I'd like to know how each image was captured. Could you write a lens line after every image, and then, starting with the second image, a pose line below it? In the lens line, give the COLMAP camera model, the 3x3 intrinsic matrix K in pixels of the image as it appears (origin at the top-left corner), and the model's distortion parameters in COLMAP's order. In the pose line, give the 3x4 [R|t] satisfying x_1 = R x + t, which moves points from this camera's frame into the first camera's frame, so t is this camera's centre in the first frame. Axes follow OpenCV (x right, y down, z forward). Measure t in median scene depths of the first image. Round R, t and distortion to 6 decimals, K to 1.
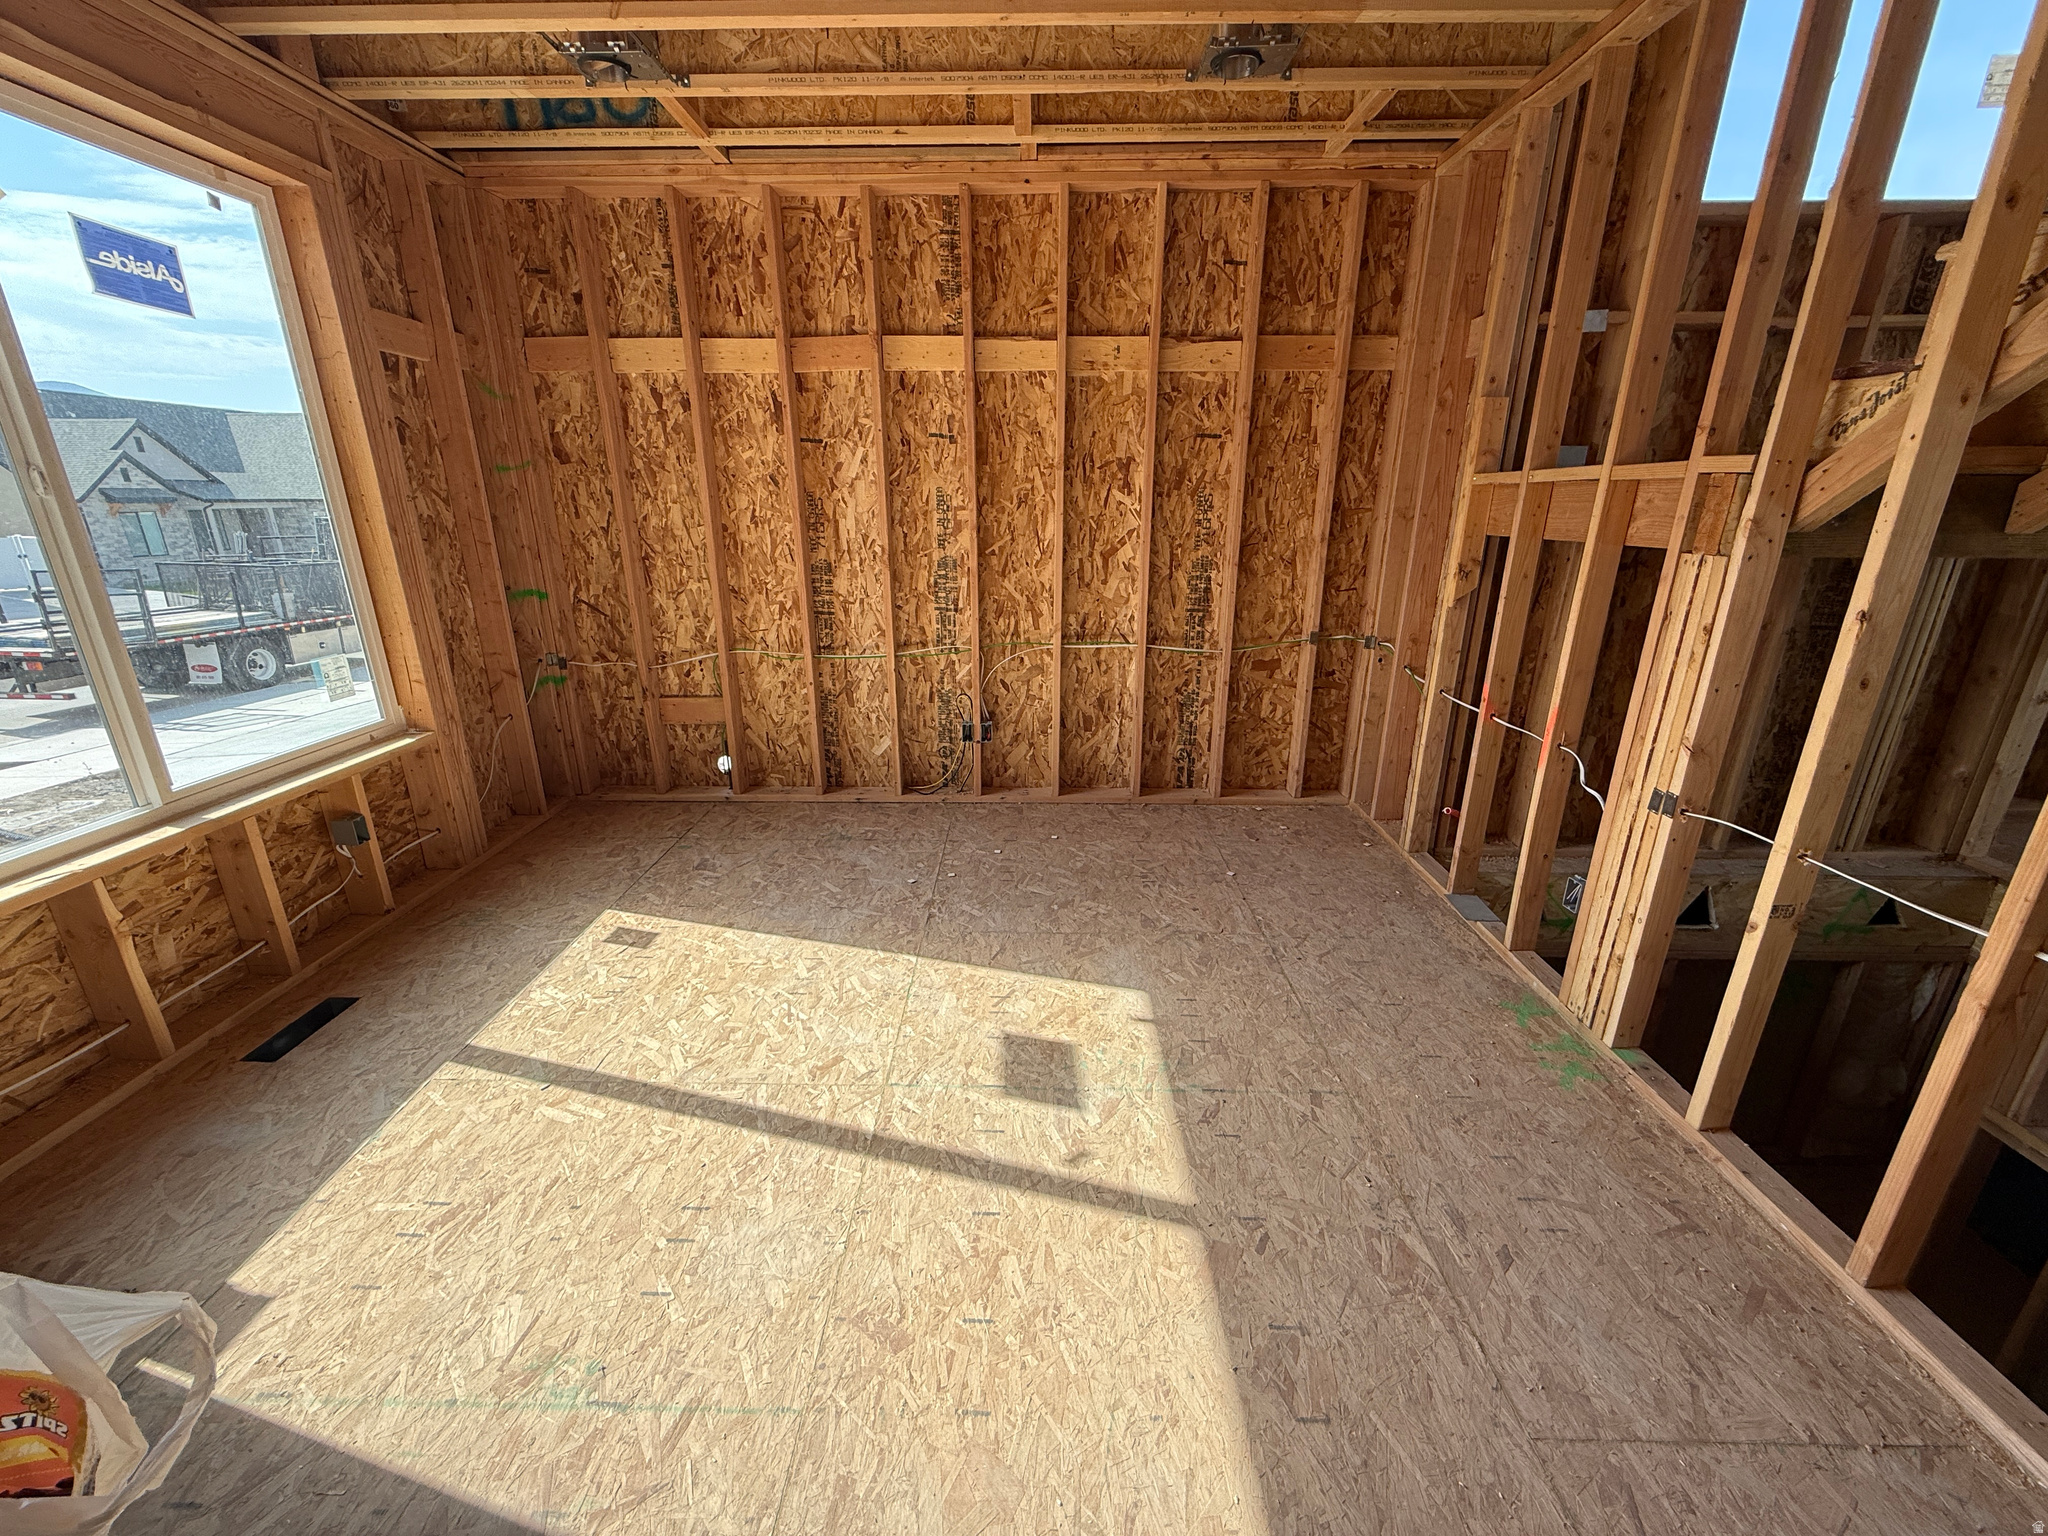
lens RADIAL K [[817.7, 0, 1020.4], [0, 817.7, 771.3], [0, 0, 1]] dist [-0.002427, 0.000129]
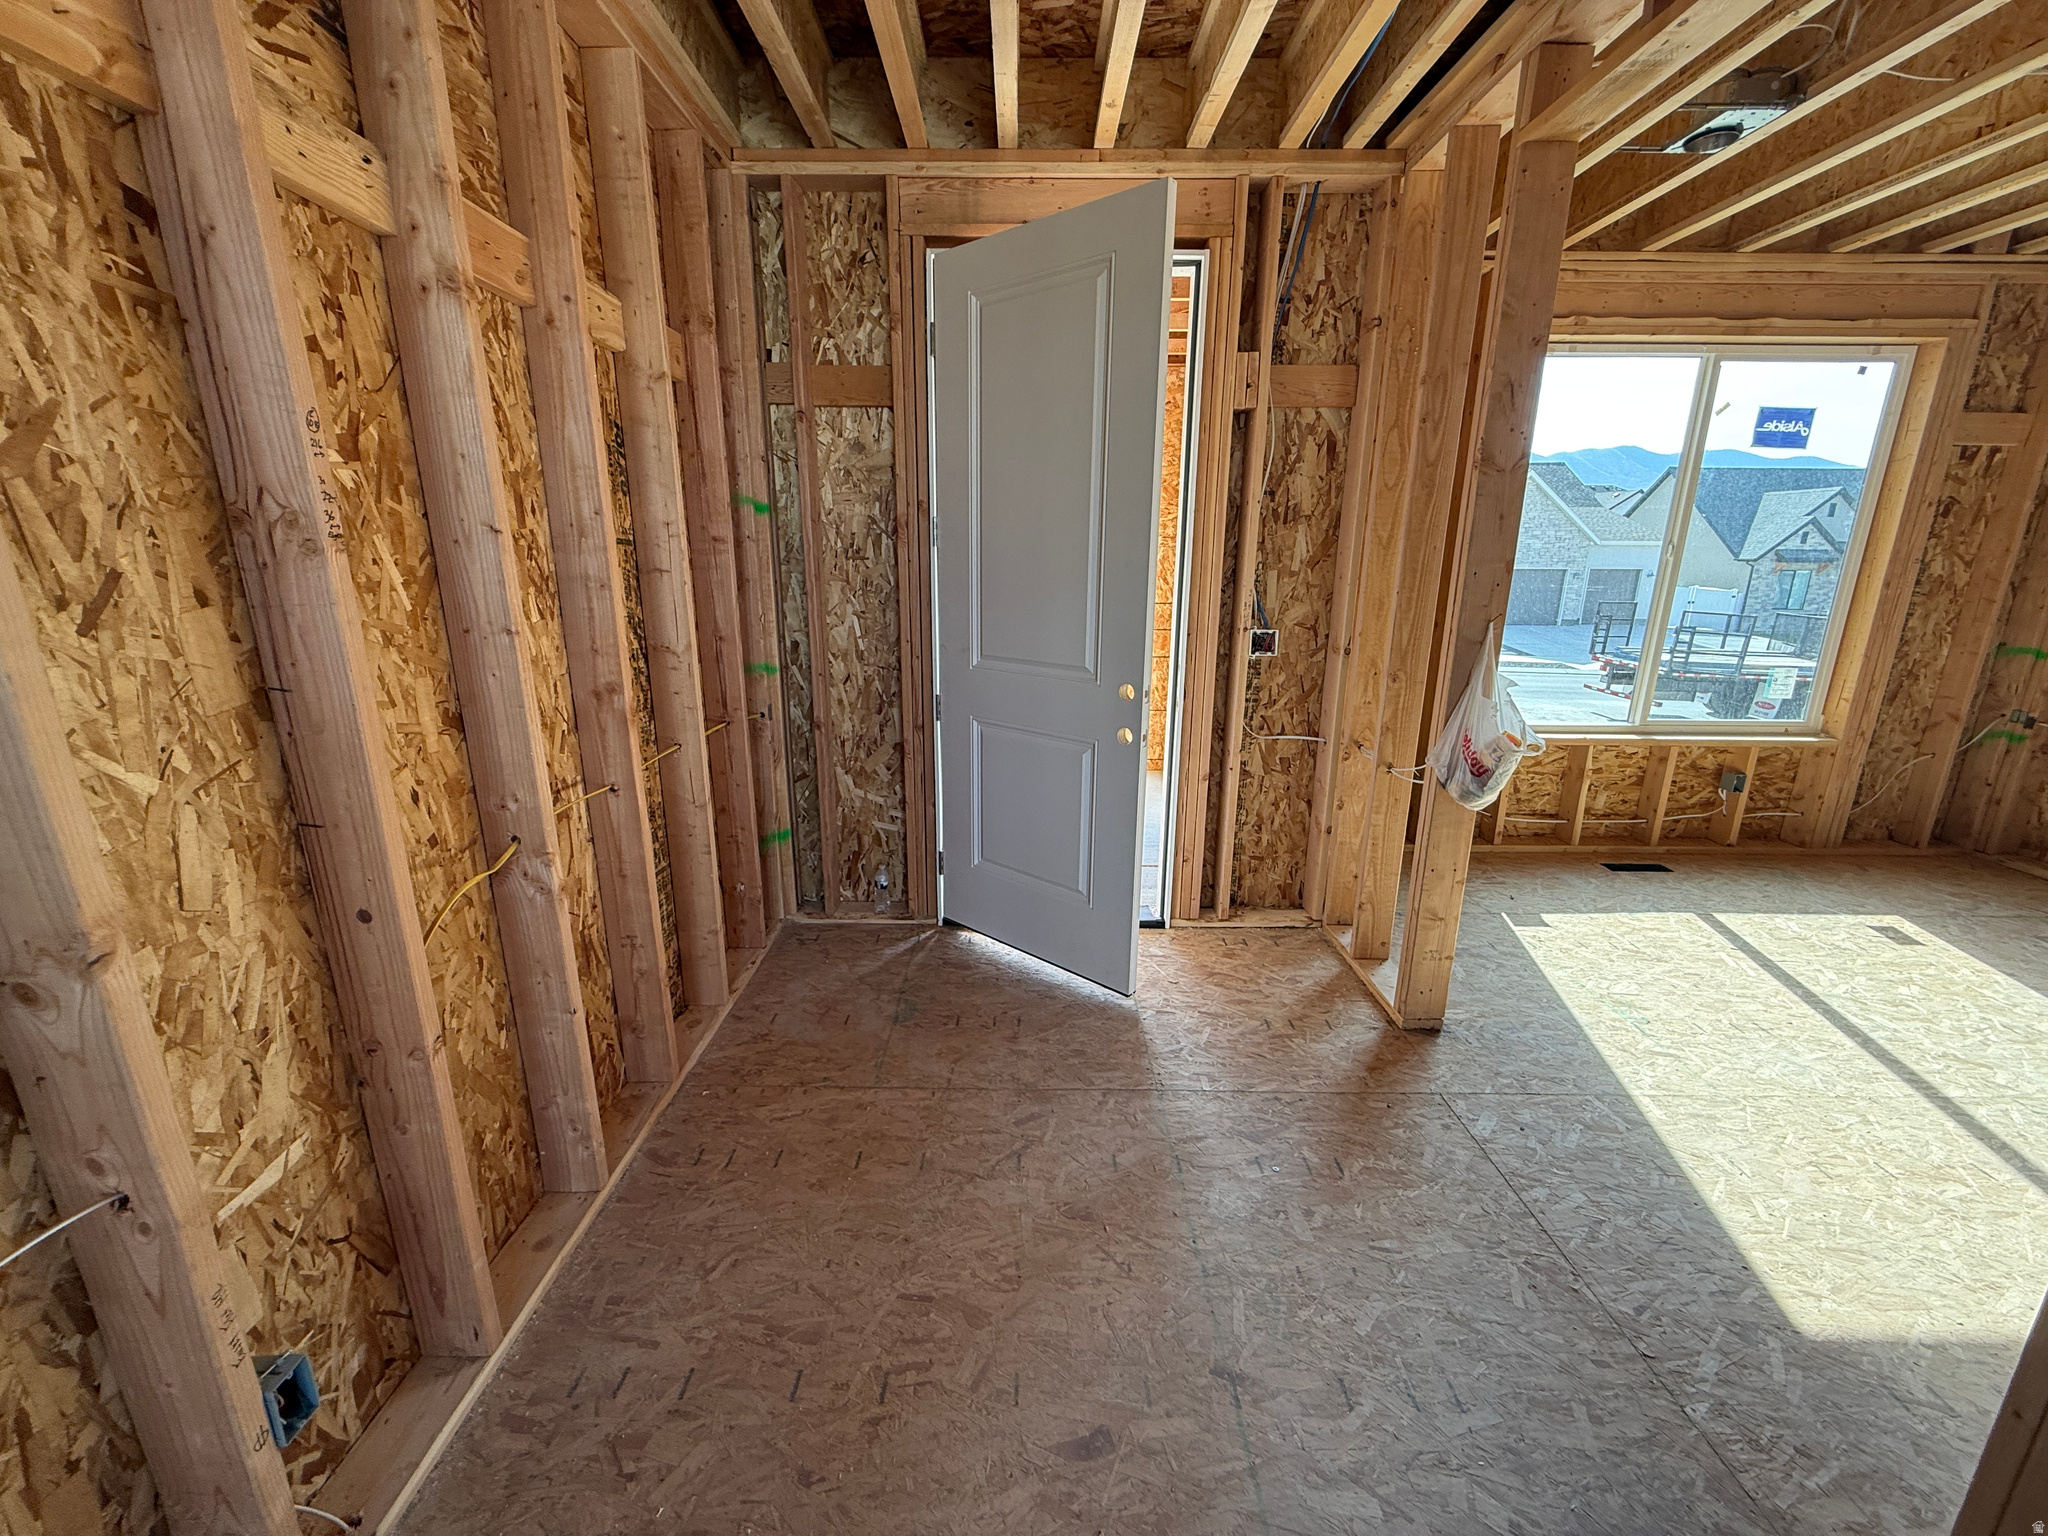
lens RADIAL K [[817.7, 0, 1021.2], [0, 817.7, 770.2], [0, 0, 1]] dist [-0.002427, 0.000129]
pose [[0.018626, 0.256727, -0.966304, 0.615786], [-0.323305, 0.916095, 0.237156, 0.129553], [0.946111, 0.307994, 0.100064, -0.393228]]
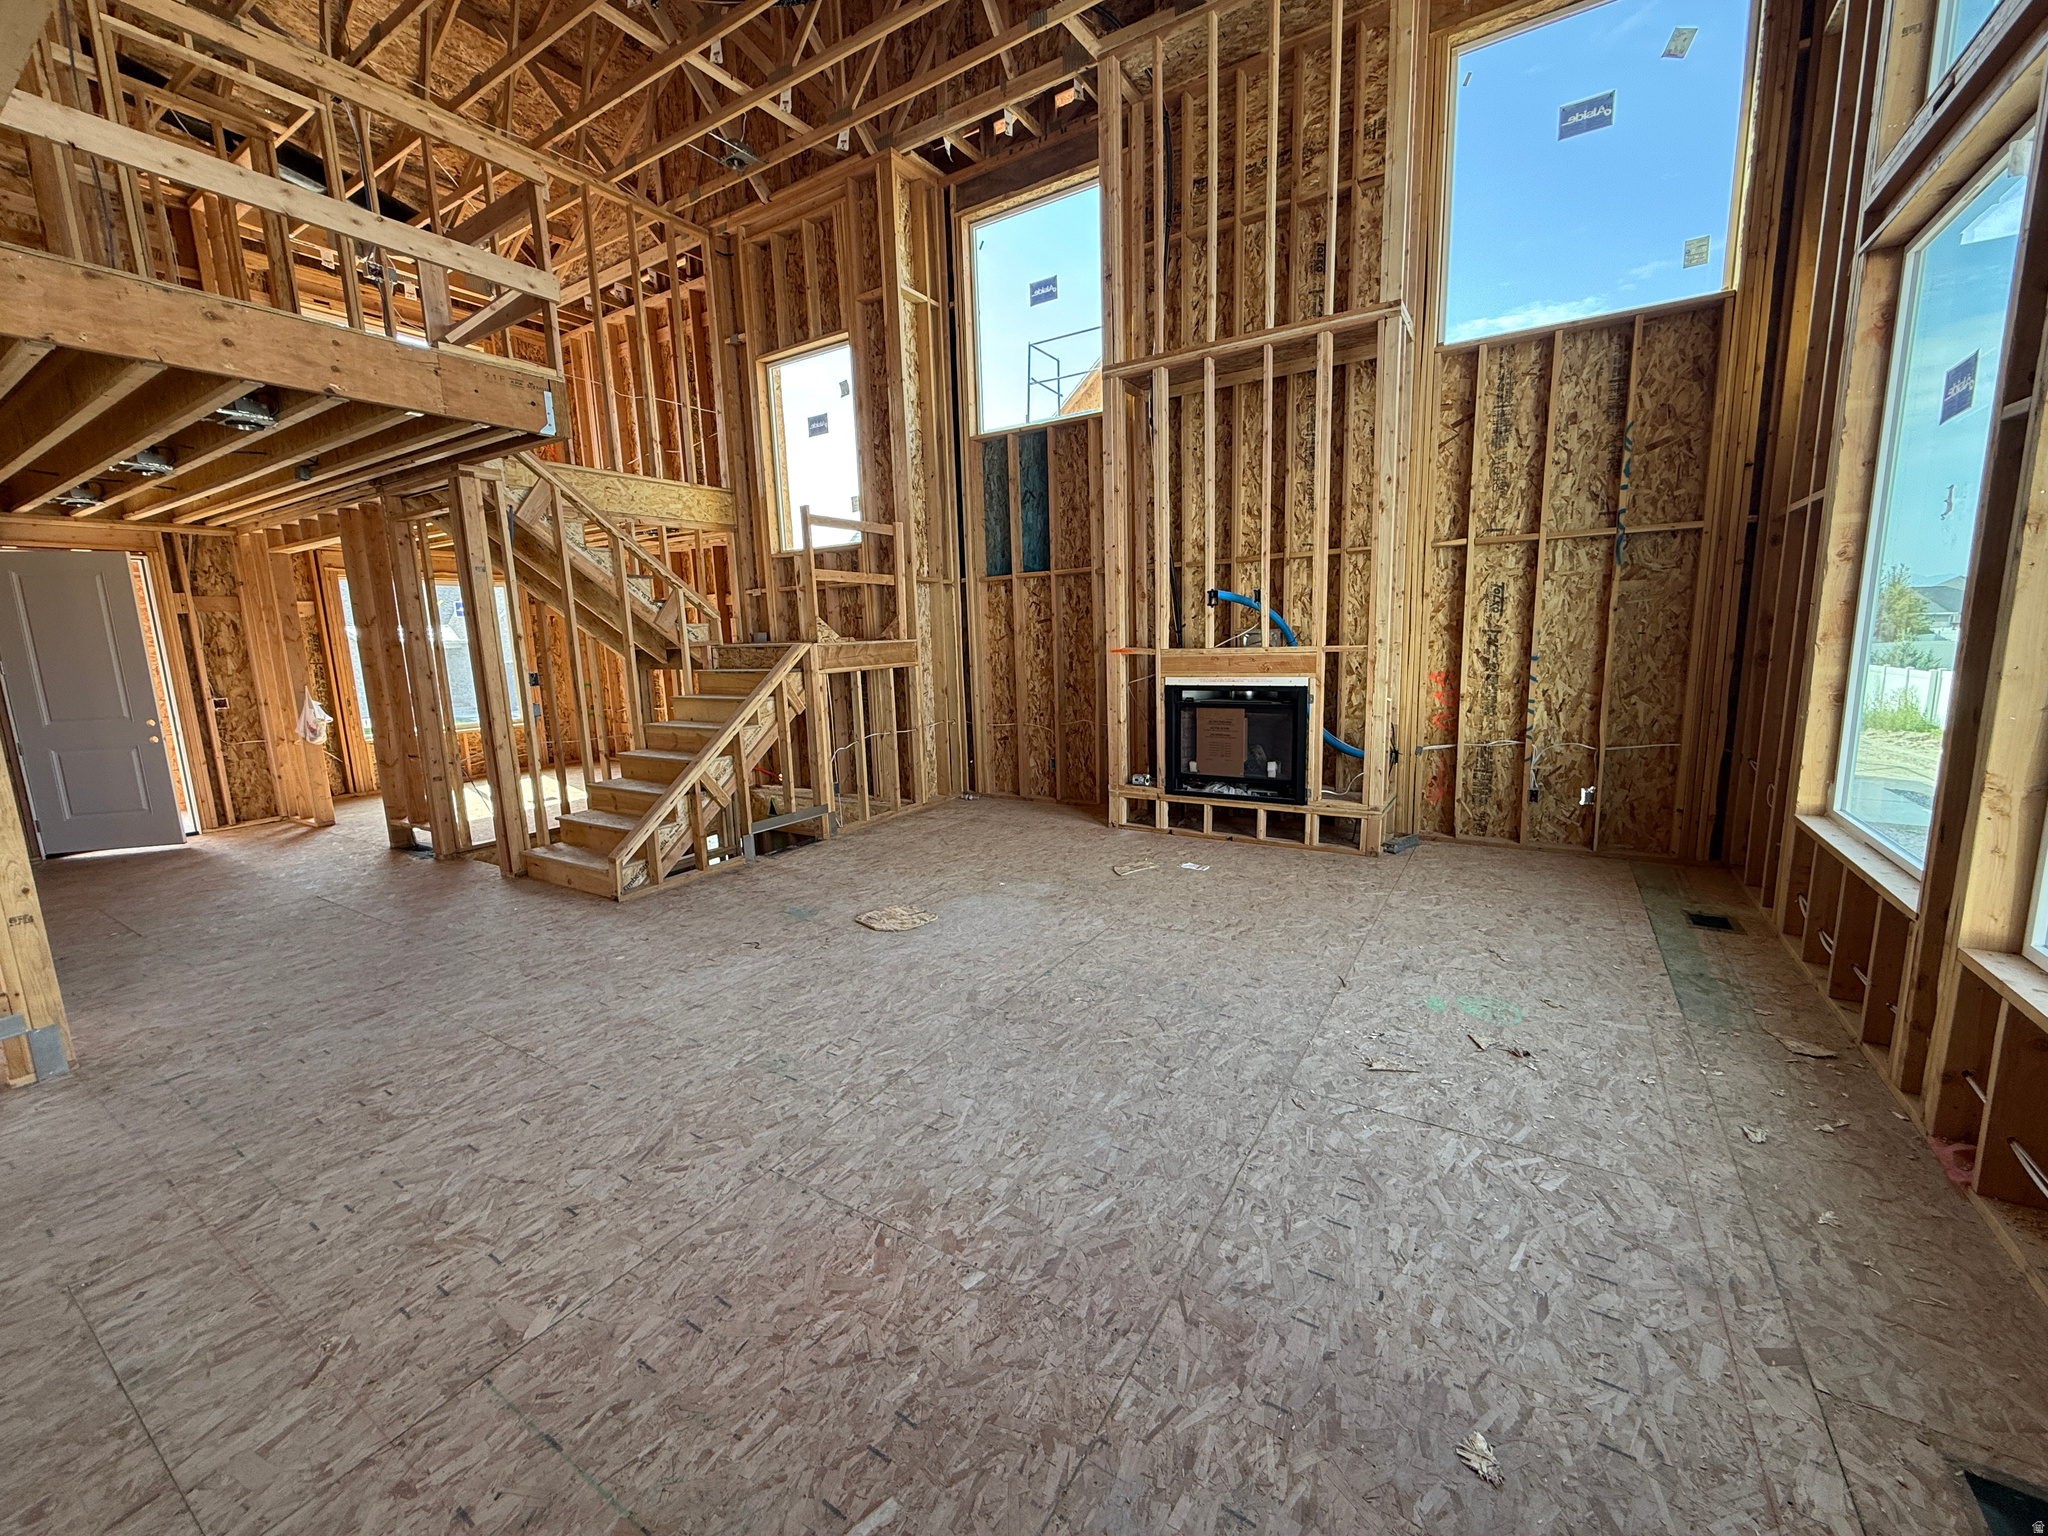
lens RADIAL K [[817.7, 0, 1020.7], [0, 817.7, 773.8], [0, 0, 1]] dist [-0.002427, 0.000129]
pose [[0.858024, 0.058717, -0.510242, 6.331855], [-0.134195, 0.984564, -0.112361, 0.519721], [0.495768, 0.164880, 0.852660, -1.697008]]
